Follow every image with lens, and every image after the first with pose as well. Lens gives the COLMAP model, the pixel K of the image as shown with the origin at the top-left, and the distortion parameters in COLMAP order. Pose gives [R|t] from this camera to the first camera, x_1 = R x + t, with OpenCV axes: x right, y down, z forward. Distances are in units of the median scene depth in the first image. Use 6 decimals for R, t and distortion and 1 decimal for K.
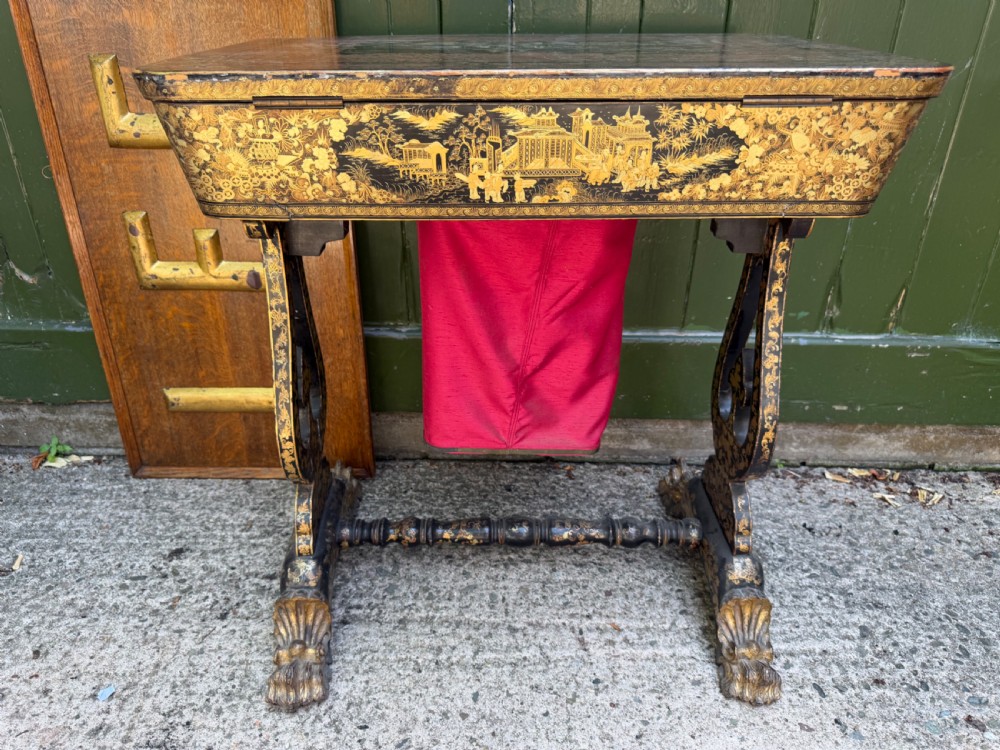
lens RADIAL K [[727.8, 0, 500.6], [0, 727.8, 379.9], [0, 0, 1]] dist [-0.014846, 0.001319]
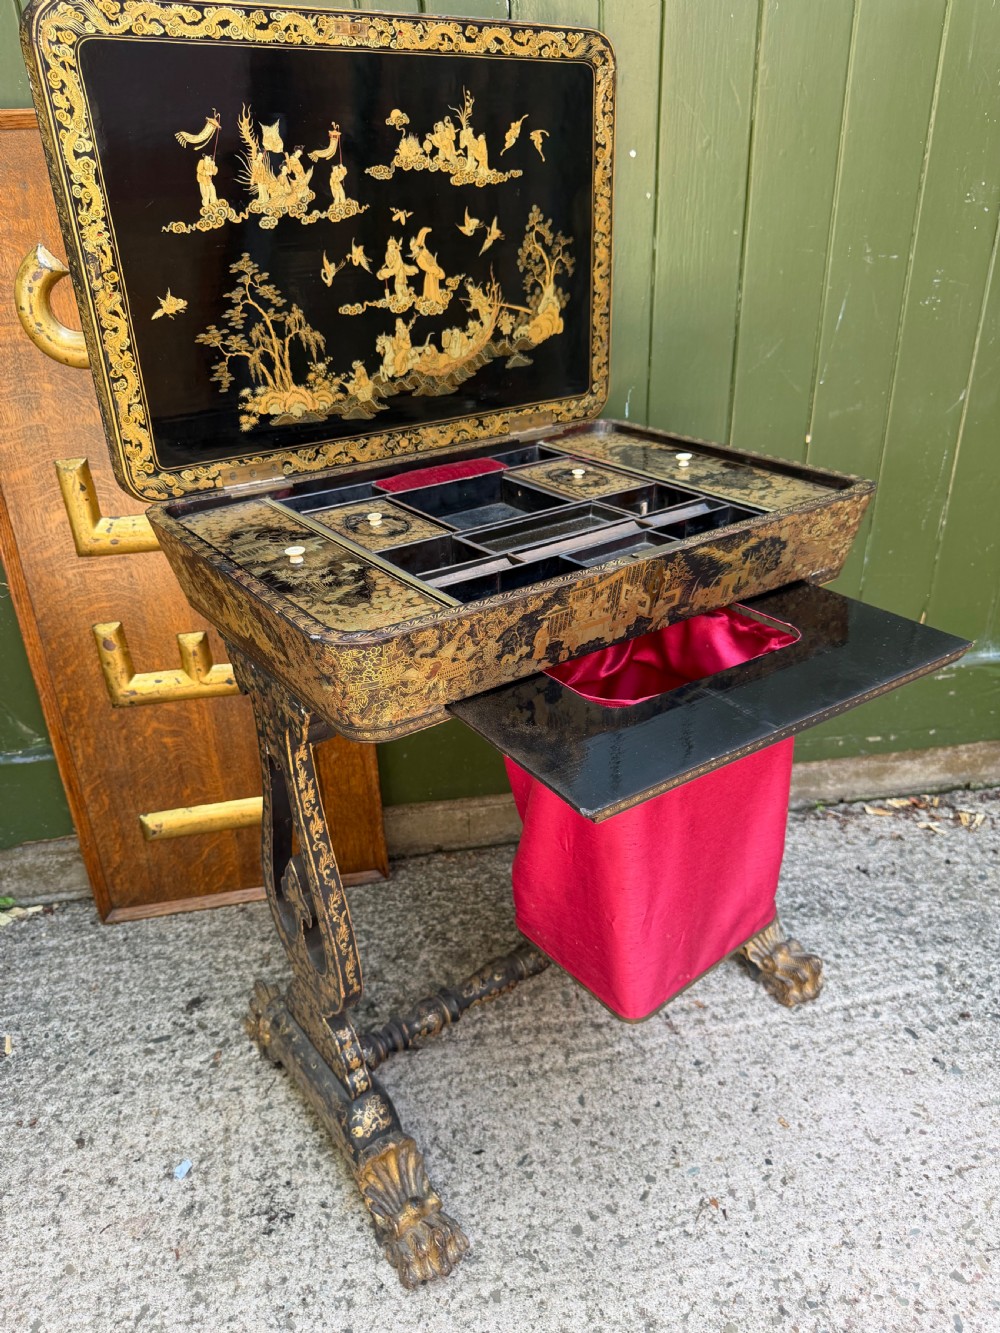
lens RADIAL K [[970.2, 0, 499.1], [0, 970.2, 673.5], [0, 0, 1]] dist [-0.014846, 0.001319]
pose [[0.983285, -0.115059, 0.141112, -0.231508], [0.119522, 0.992552, -0.023540, -0.094221], [-0.137352, 0.040013, 0.989714, -0.242722]]
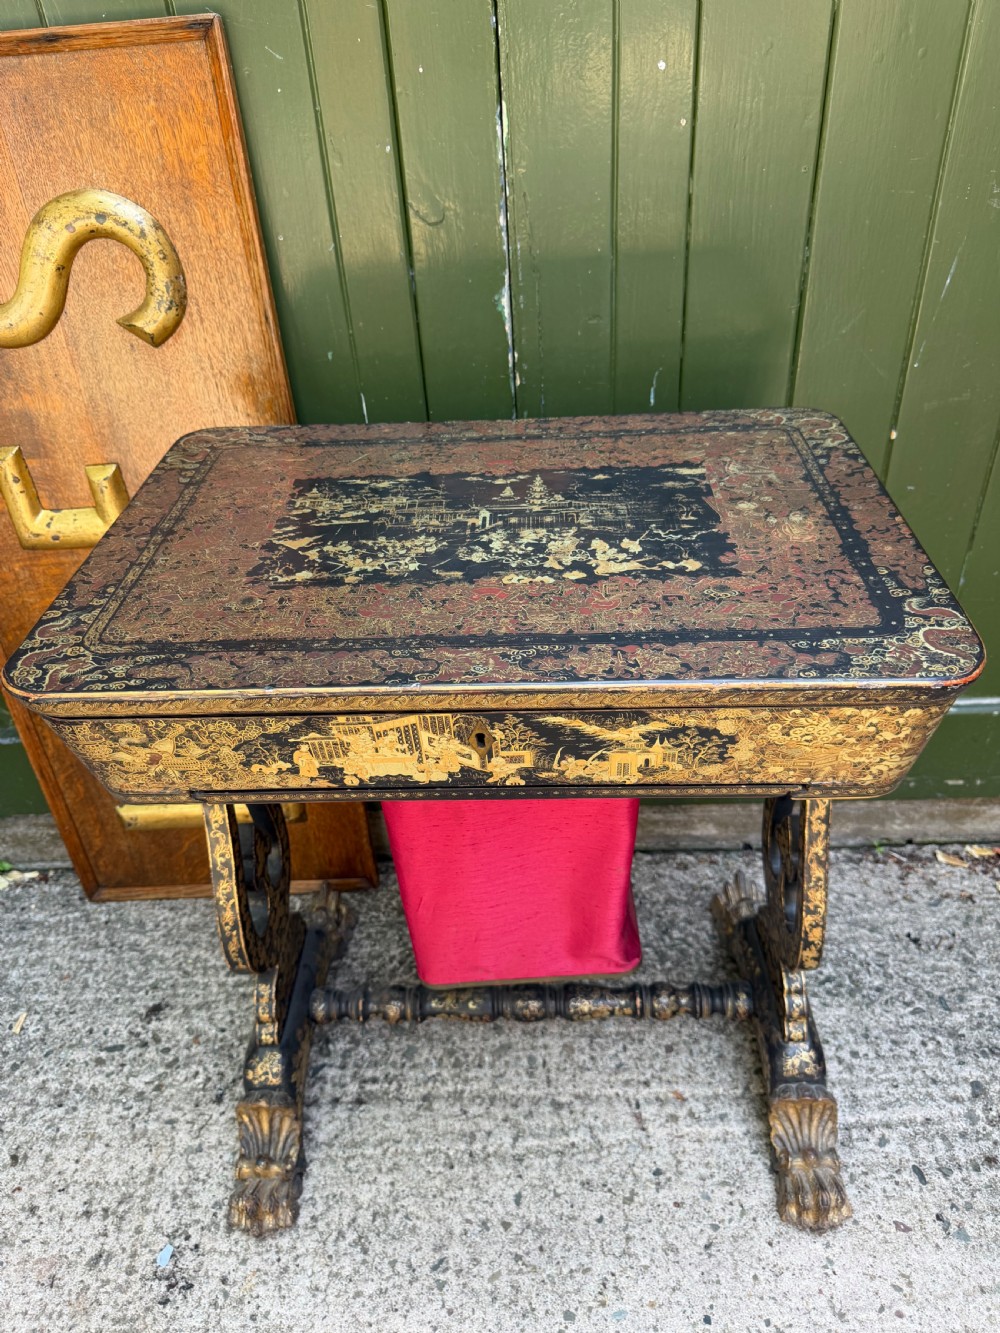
lens RADIAL K [[970.2, 0, 492.4], [0, 970.2, 669.2], [0, 0, 1]] dist [-0.014846, 0.001319]
pose [[0.997654, -0.056408, -0.038795, 0.014075], [0.060674, 0.990992, 0.119390, -0.300581], [0.031711, -0.121464, 0.992089, -0.065295]]
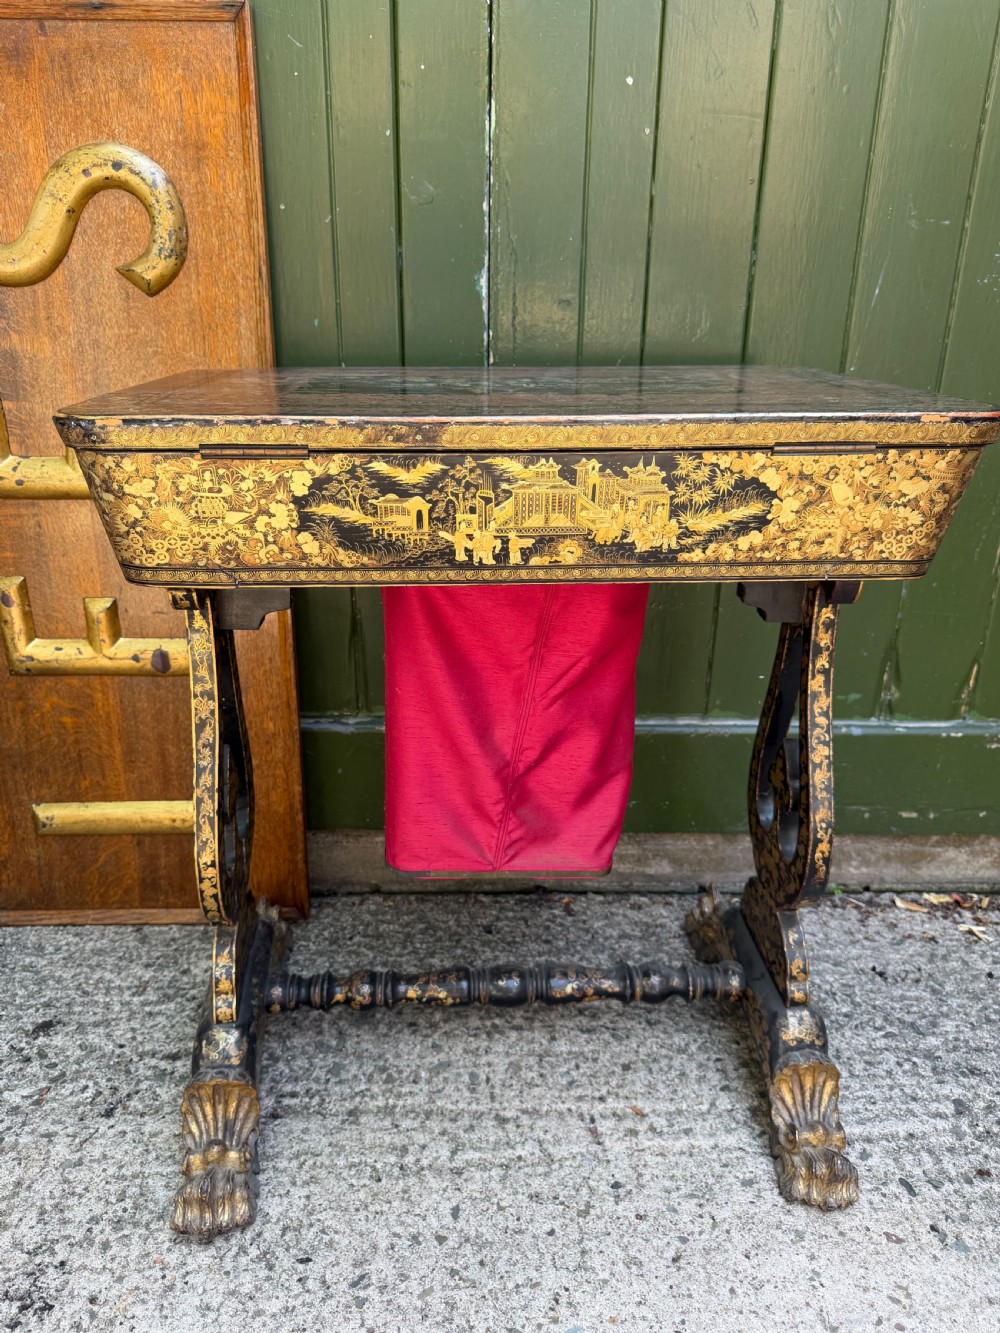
lens RADIAL K [[970.2, 0, 500.1], [0, 970.2, 664.8], [0, 0, 1]] dist [-0.014846, 0.001319]
pose [[0.998889, -0.010645, 0.045916, -0.025508], [0.016542, 0.991371, -0.130035, 0.008273], [-0.044136, 0.130650, 0.990446, -0.050874]]
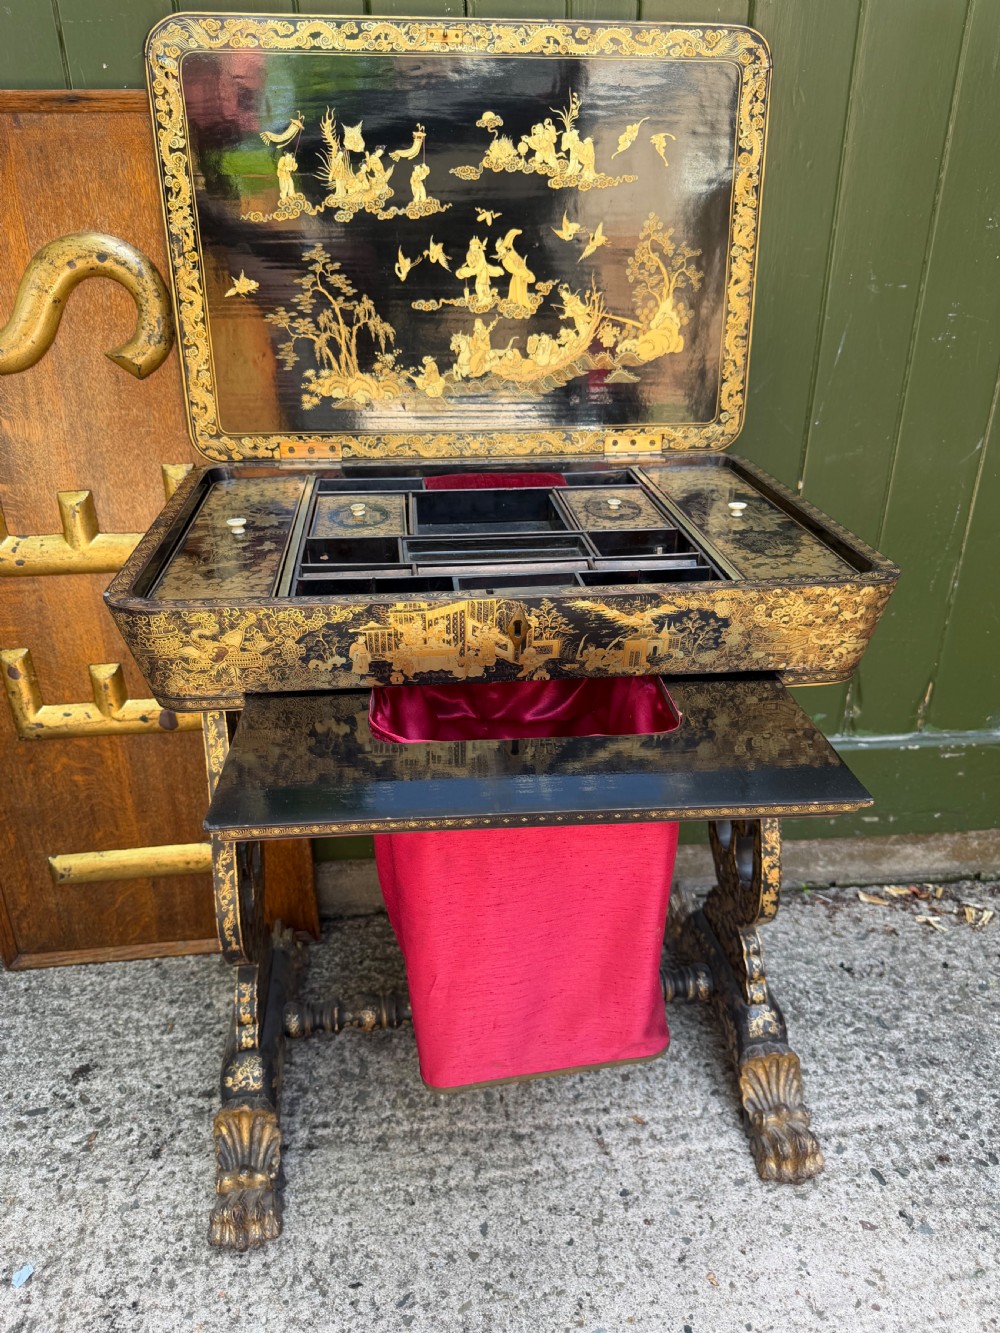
lens RADIAL K [[970.2, 0, 503.4], [0, 970.2, 663.4], [0, 0, 1]] dist [-0.014846, 0.001319]
pose [[0.993886, -0.055742, 0.095310, -0.073927], [0.061240, 0.996564, -0.055765, -0.133330], [-0.091874, 0.061261, 0.993884, -0.129416]]
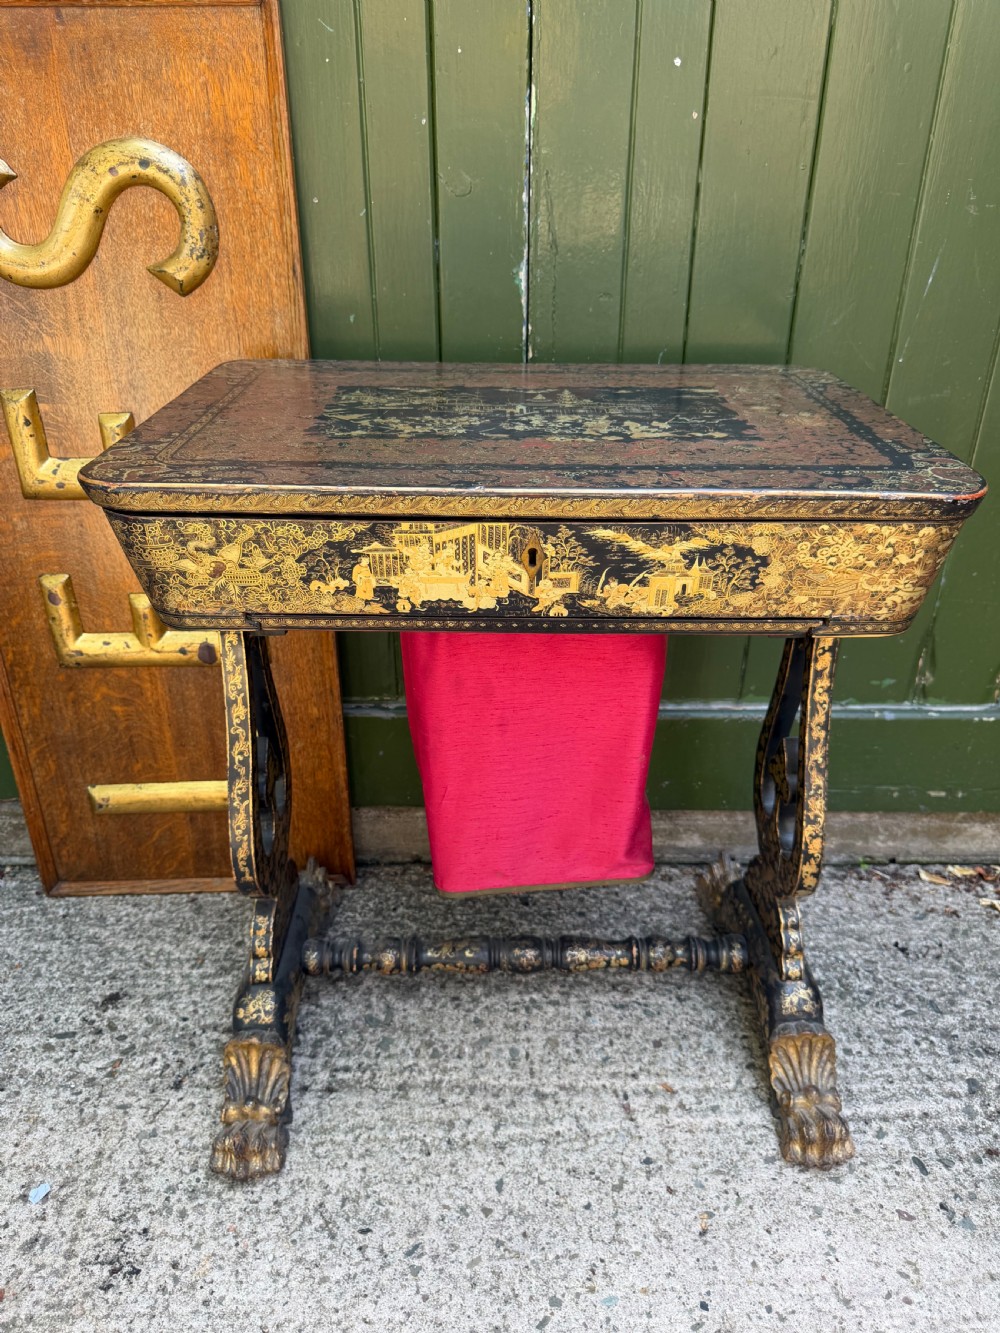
lens RADIAL K [[970.2, 0, 501.1], [0, 970.2, 671.2], [0, 0, 1]] dist [-0.014846, 0.001319]
pose [[0.999694, -0.015697, 0.019102, -0.040182], [0.016029, 0.999720, -0.017384, -0.107247], [-0.018824, 0.017685, 0.999666, -0.079533]]
